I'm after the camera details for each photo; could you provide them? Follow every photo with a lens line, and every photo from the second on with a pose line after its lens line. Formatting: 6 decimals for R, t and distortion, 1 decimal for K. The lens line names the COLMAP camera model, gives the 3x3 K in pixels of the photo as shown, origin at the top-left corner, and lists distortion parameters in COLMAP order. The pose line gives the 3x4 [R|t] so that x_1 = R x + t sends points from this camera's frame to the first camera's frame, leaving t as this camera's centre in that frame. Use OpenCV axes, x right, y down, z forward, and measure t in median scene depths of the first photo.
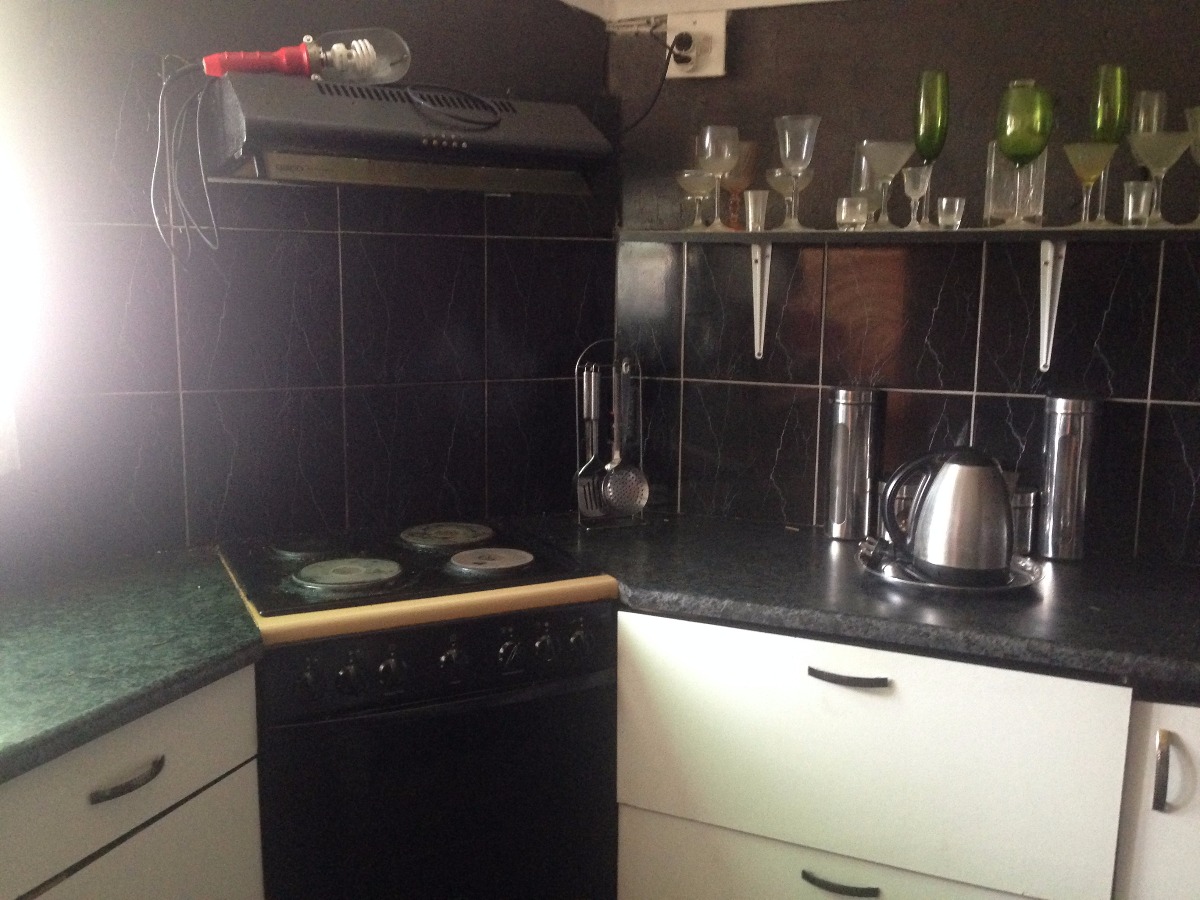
lens RADIAL K [[1086.2, 0, 588.4], [0, 1086.2, 454.7], [0, 0, 1]] dist [0.102452, -0.153079]
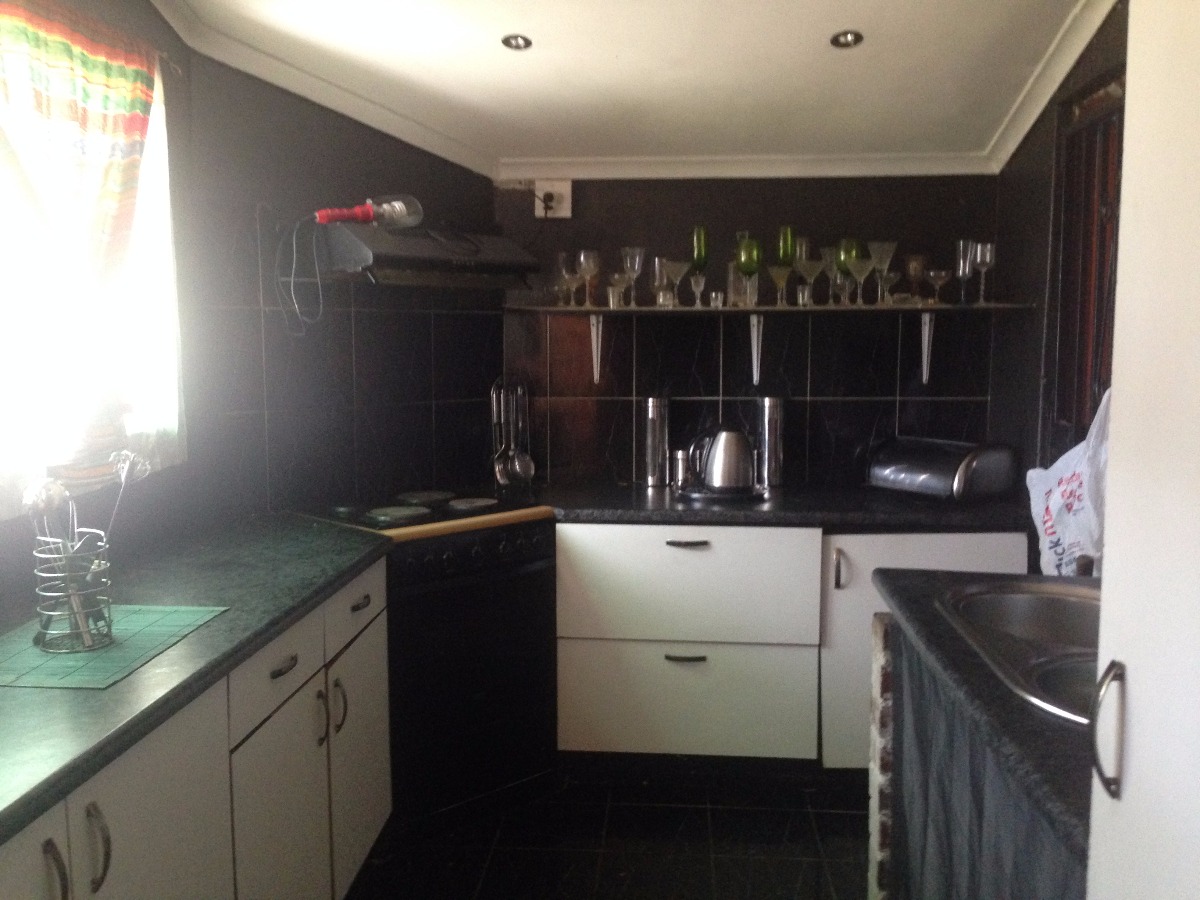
lens RADIAL K [[1092.2, 0, 565.9], [0, 1092.2, 448.5], [0, 0, 1]] dist [0.067455, 0.002680]
pose [[0.951237, -0.044020, 0.305304, -0.493528], [0.061711, 0.996913, -0.048534, 0.110047], [-0.302226, 0.065008, 0.951017, -0.691966]]
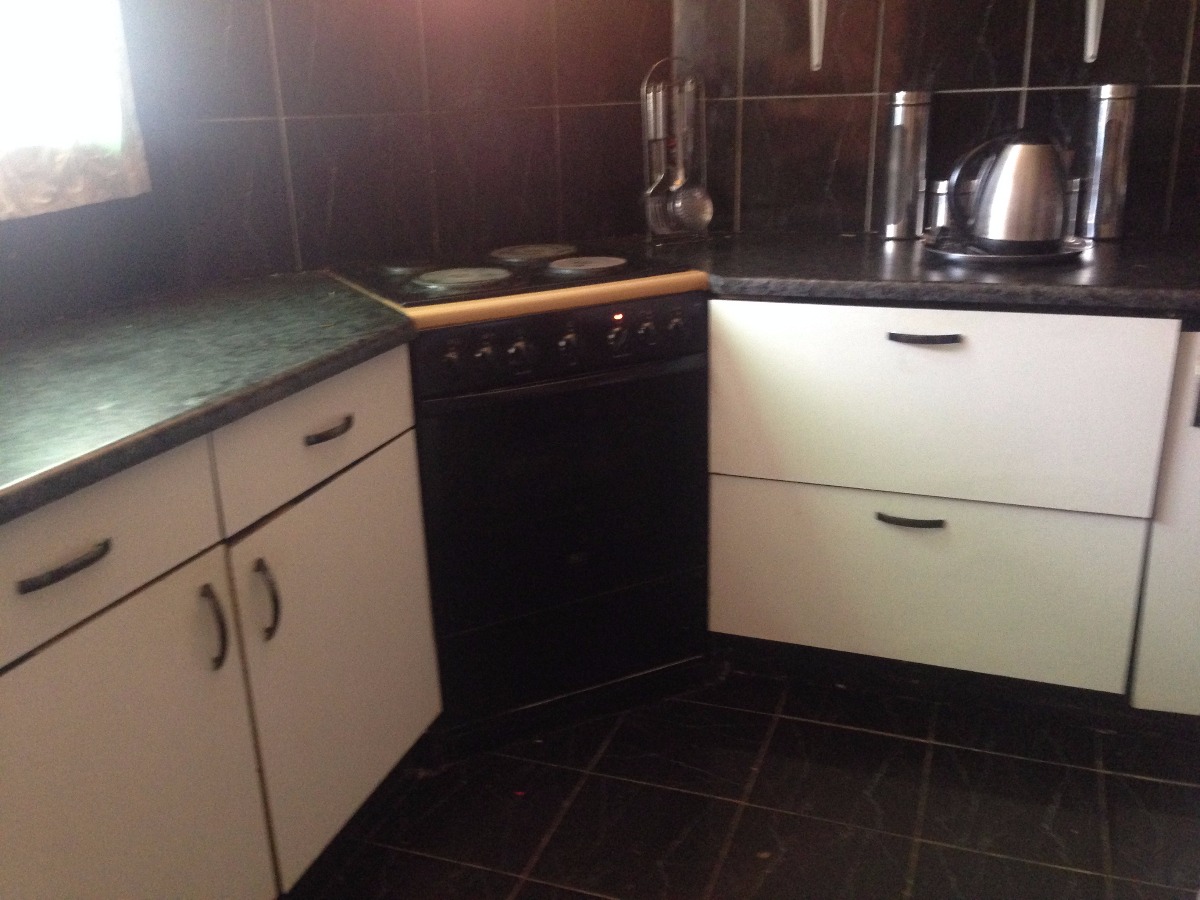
lens RADIAL K [[1086.2, 0, 588.4], [0, 1086.2, 454.7], [0, 0, 1]] dist [0.102452, -0.153079]
pose [[0.998169, -0.052424, 0.030178, -0.138604], [0.046609, 0.984563, 0.168711, 0.106436], [-0.038557, -0.166995, 0.985204, -0.111884]]
